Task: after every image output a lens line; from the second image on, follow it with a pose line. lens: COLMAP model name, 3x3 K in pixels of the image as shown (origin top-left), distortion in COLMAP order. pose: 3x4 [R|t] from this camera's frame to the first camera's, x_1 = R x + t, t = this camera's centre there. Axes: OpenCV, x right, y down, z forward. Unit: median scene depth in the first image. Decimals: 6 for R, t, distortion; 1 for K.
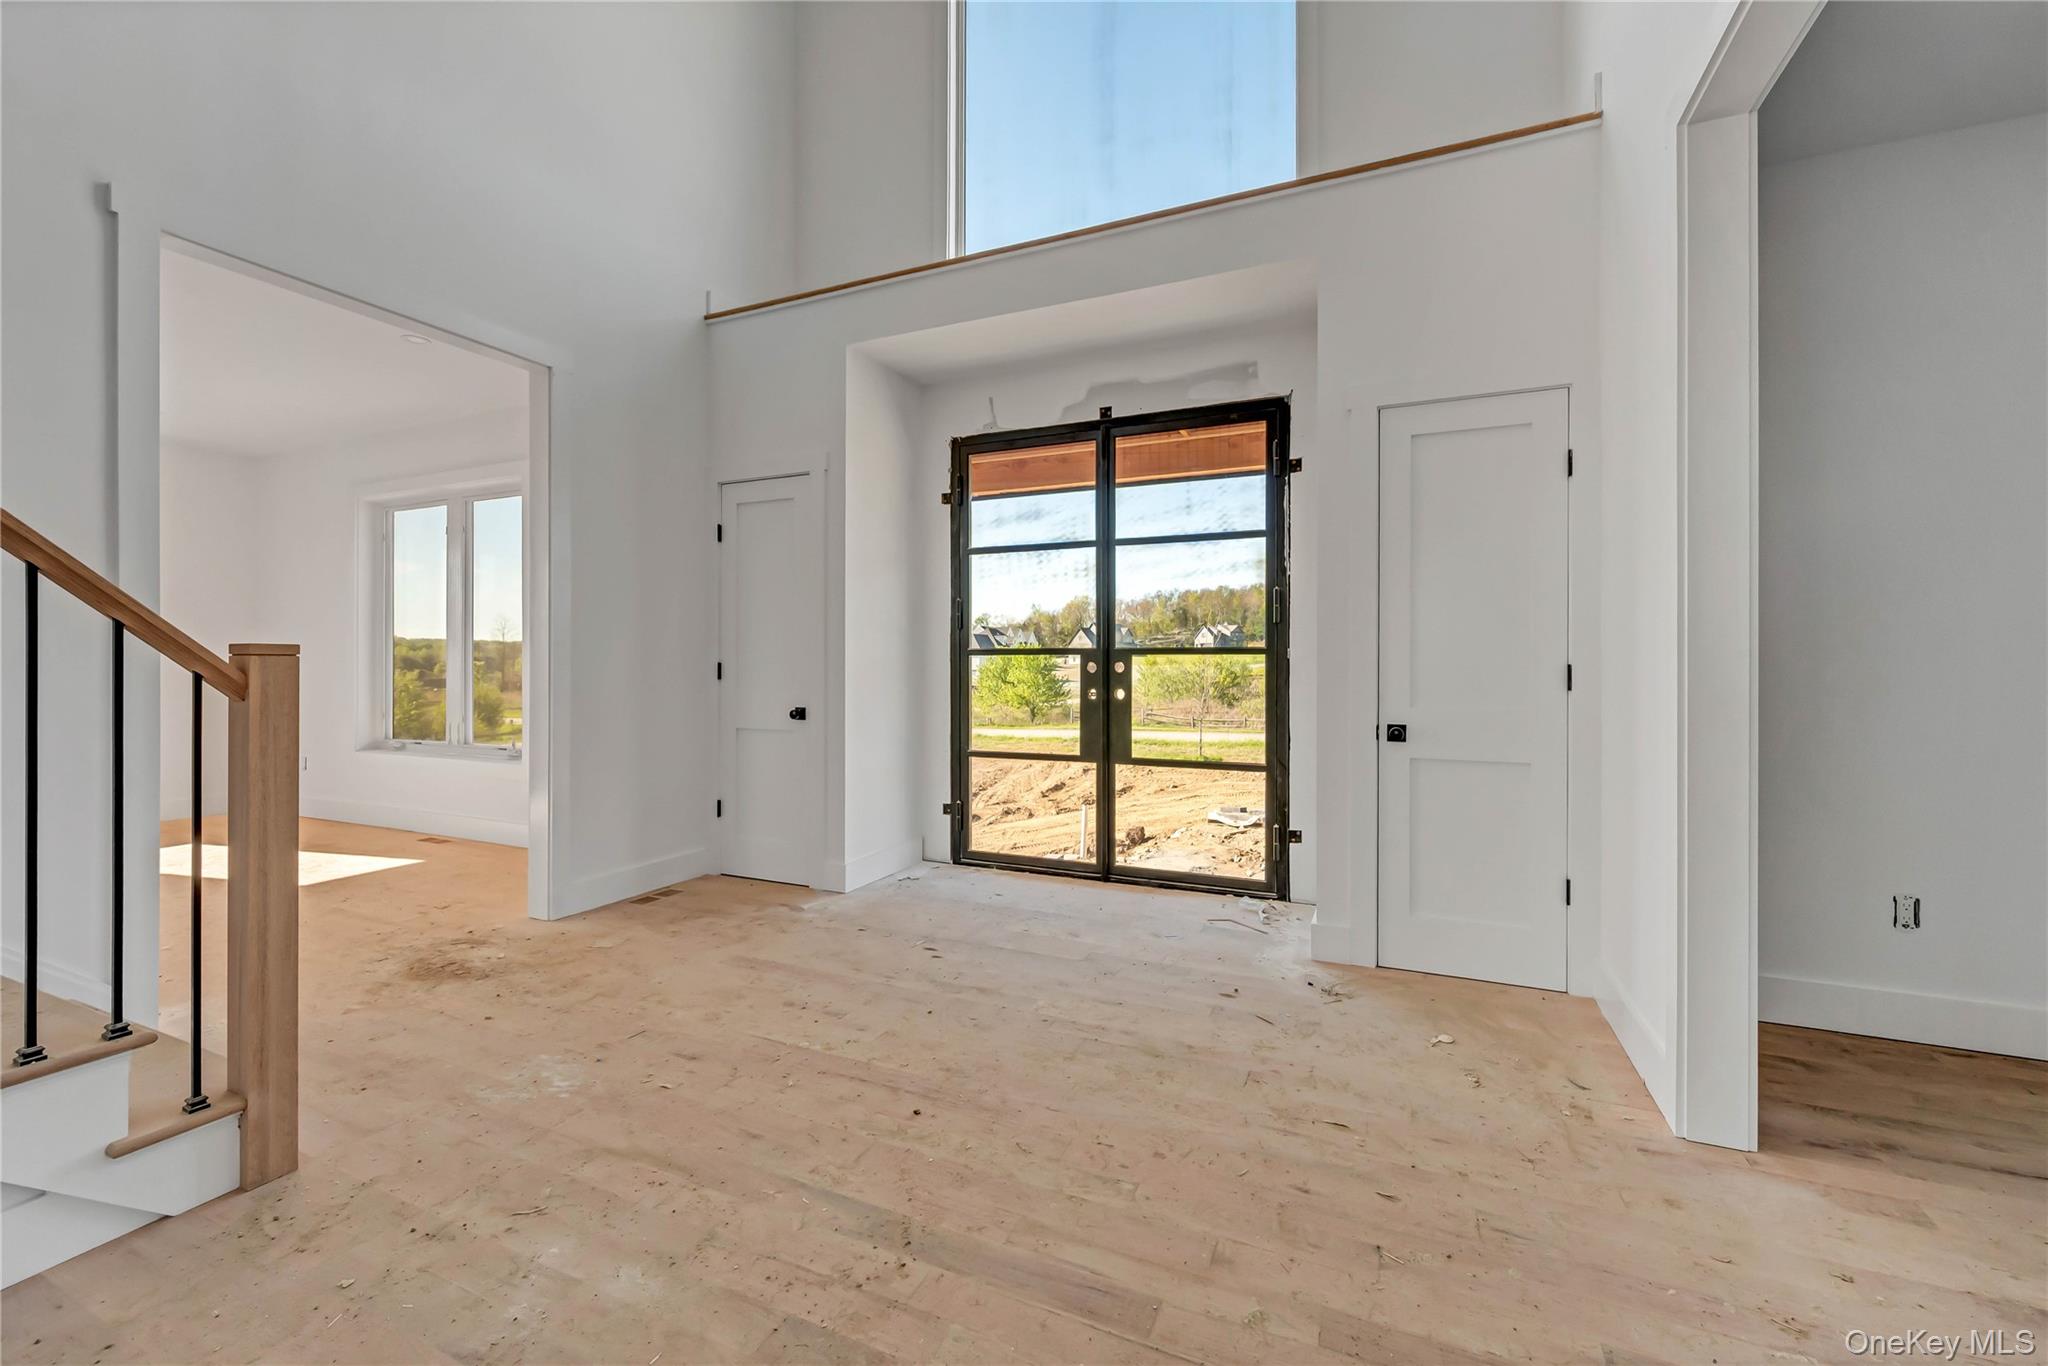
lens RADIAL K [[830.7, 0, 1028.4], [0, 830.7, 669.2], [0, 0, 1]] dist [-0.000787, -0.000864]
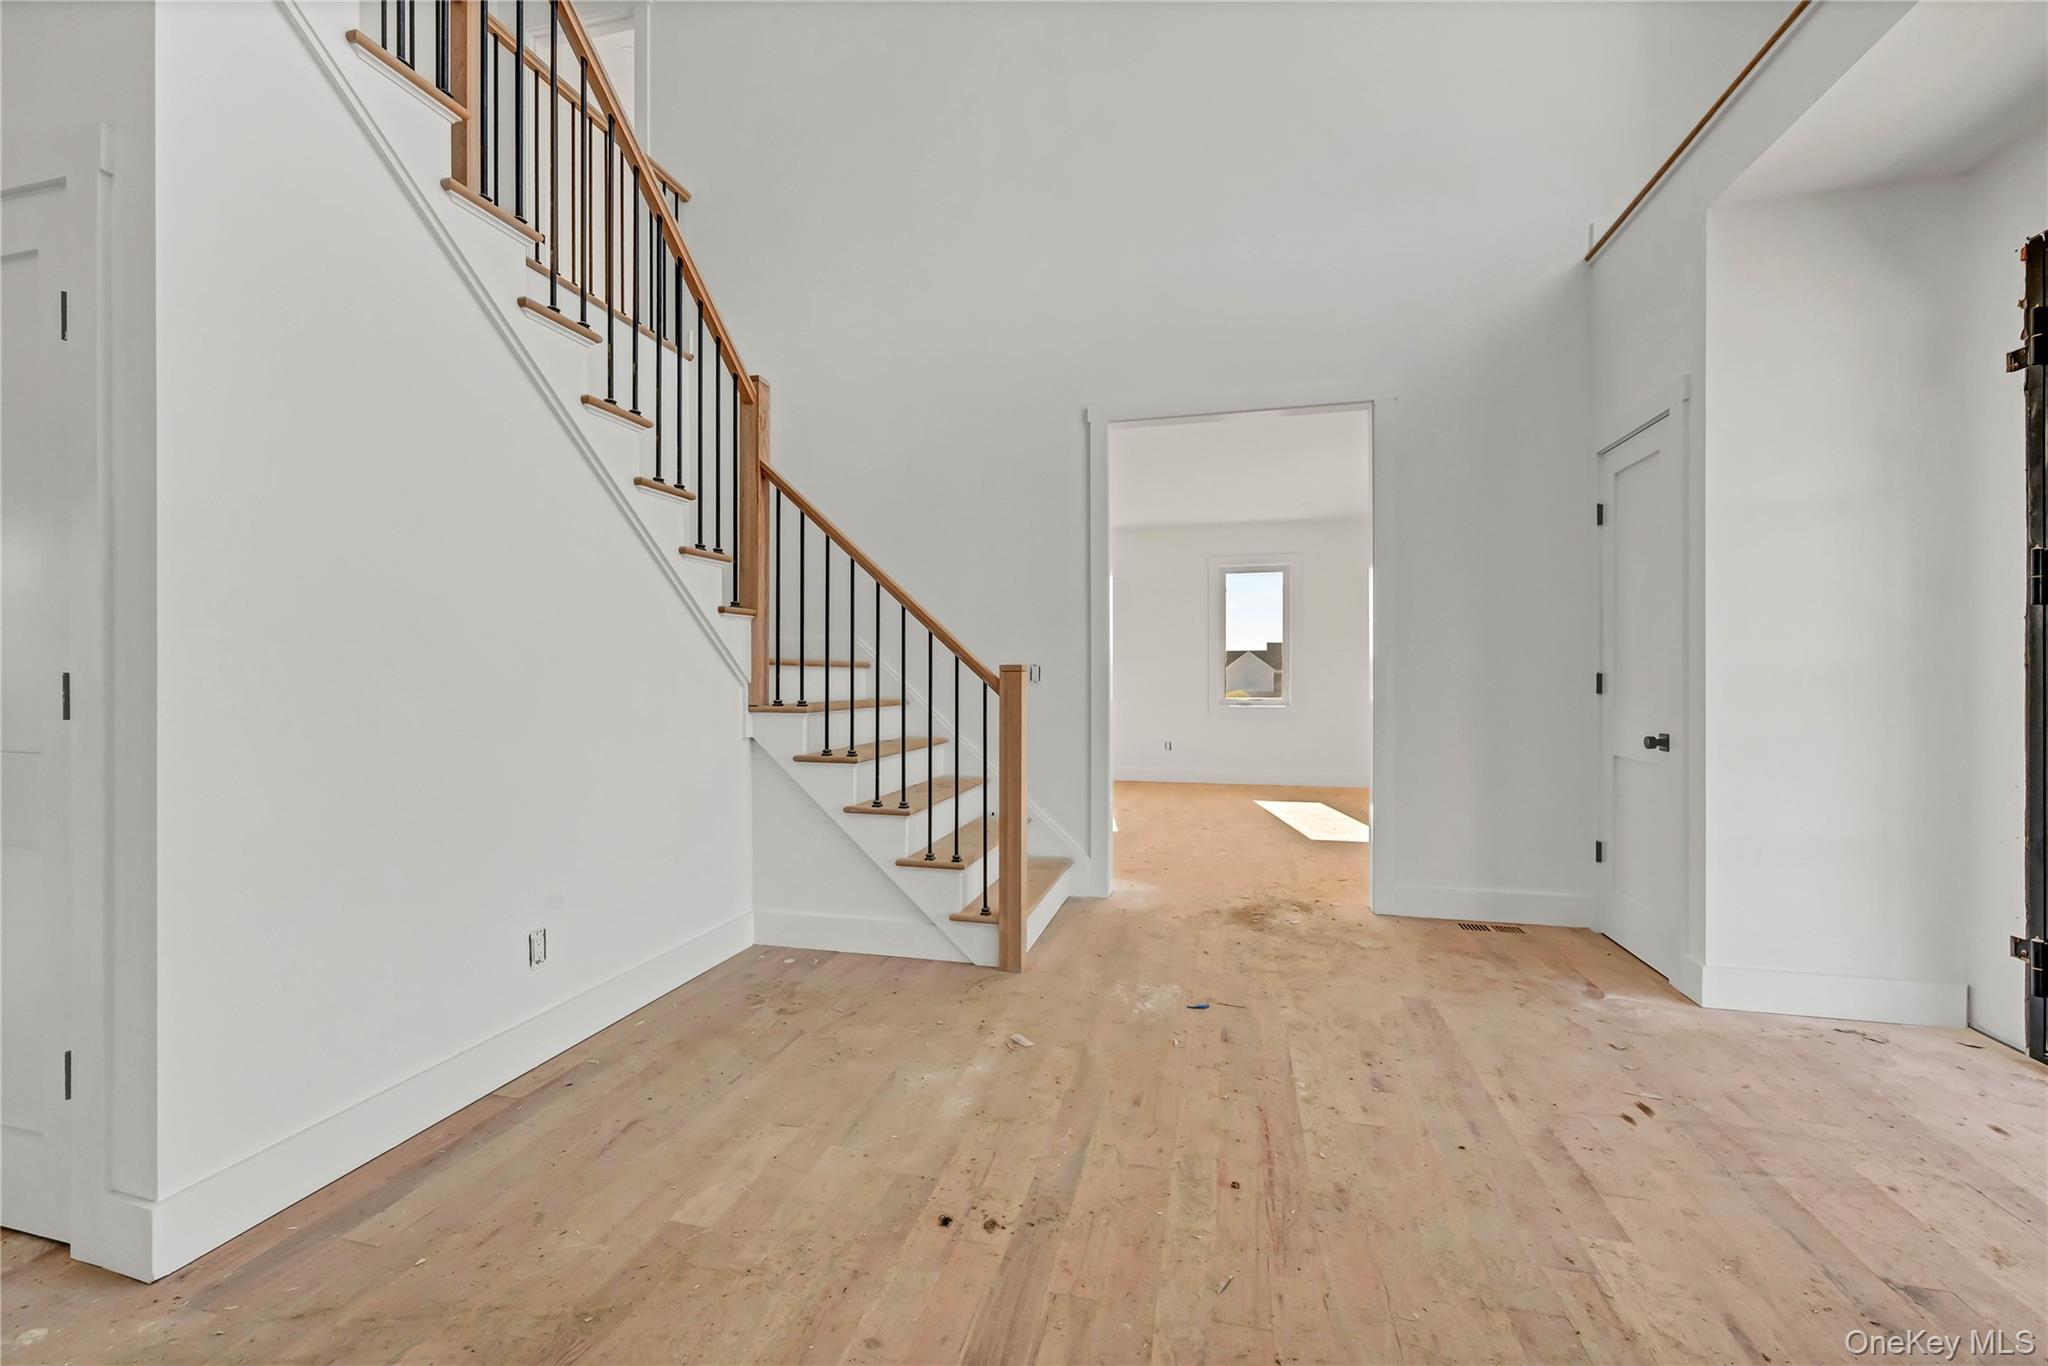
lens RADIAL K [[830.7, 0, 1031.9], [0, 830.7, 682.0], [0, 0, 1]] dist [-0.000787, -0.000864]
pose [[0.160716, 0.004583, -0.986990, 0.532079], [-0.002867, 0.999987, 0.004177, -0.001468], [0.986997, 0.002159, 0.160727, 0.493405]]
